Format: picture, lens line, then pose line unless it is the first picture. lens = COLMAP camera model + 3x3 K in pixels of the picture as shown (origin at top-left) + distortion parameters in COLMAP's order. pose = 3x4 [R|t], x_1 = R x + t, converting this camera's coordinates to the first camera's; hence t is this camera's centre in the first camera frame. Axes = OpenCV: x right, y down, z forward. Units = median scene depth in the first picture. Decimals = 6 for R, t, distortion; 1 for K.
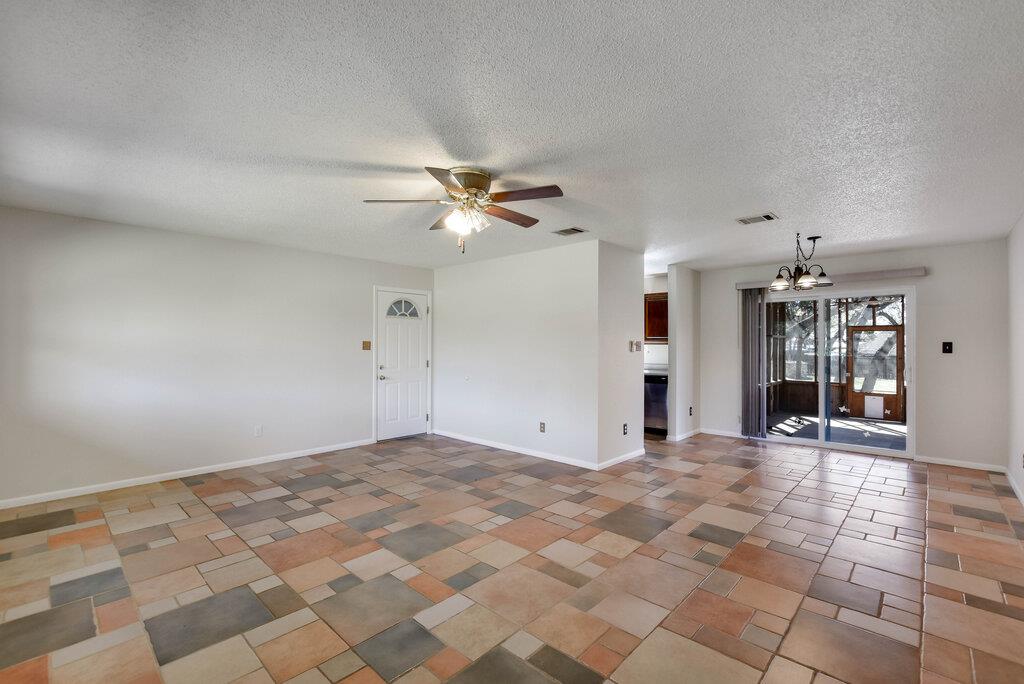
lens RADIAL K [[447.6, 0, 506.5], [0, 447.6, 343.9], [0, 0, 1]] dist [-0.018412, 0.000649]
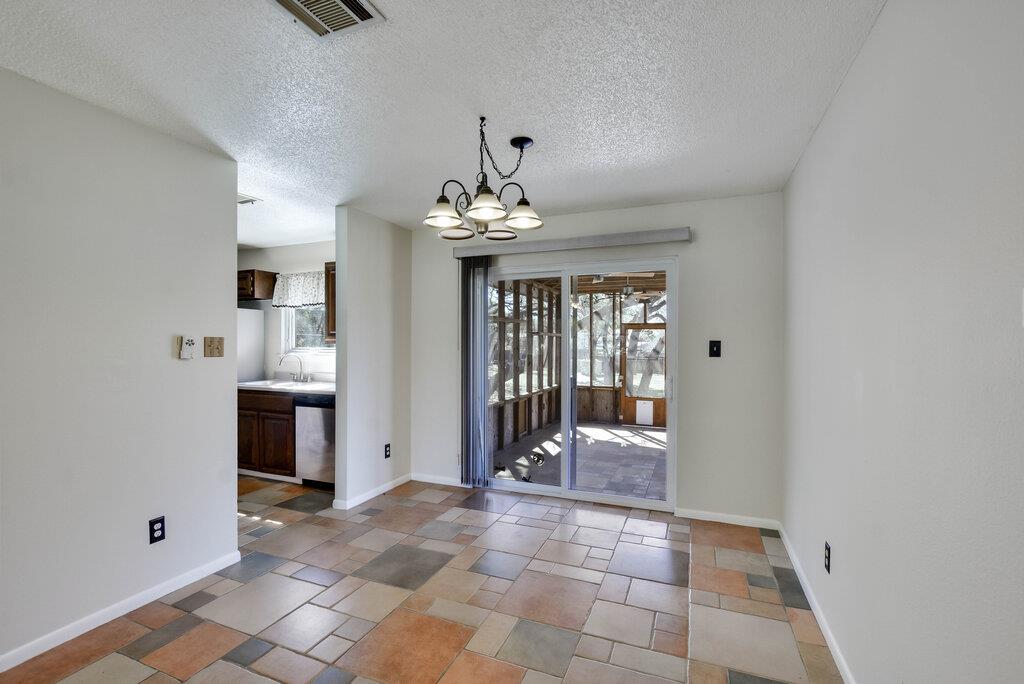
lens RADIAL K [[447.6, 0, 516.4], [0, 447.6, 347.1], [0, 0, 1]] dist [-0.018412, 0.000649]
pose [[0.925990, -0.000888, 0.377548, 0.372219], [-0.002464, 0.999962, 0.008396, 0.001088], [-0.377541, -0.008705, 0.925952, 0.386224]]
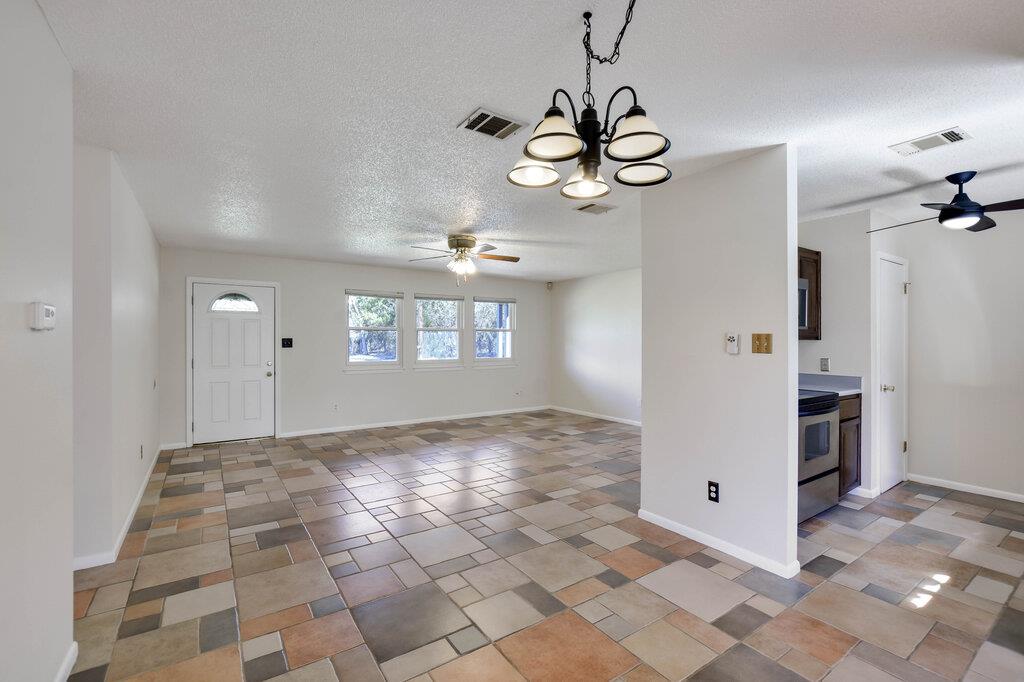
lens RADIAL K [[449.9, 0, 511.3], [0, 449.9, 337.7], [0, 0, 1]] dist [-0.001370, -0.000432]
pose [[-0.203592, -0.005050, -0.979043, 0.743528], [0.001834, 0.999983, -0.005540, 0.001540], [0.979054, -0.002924, -0.203579, 0.744018]]
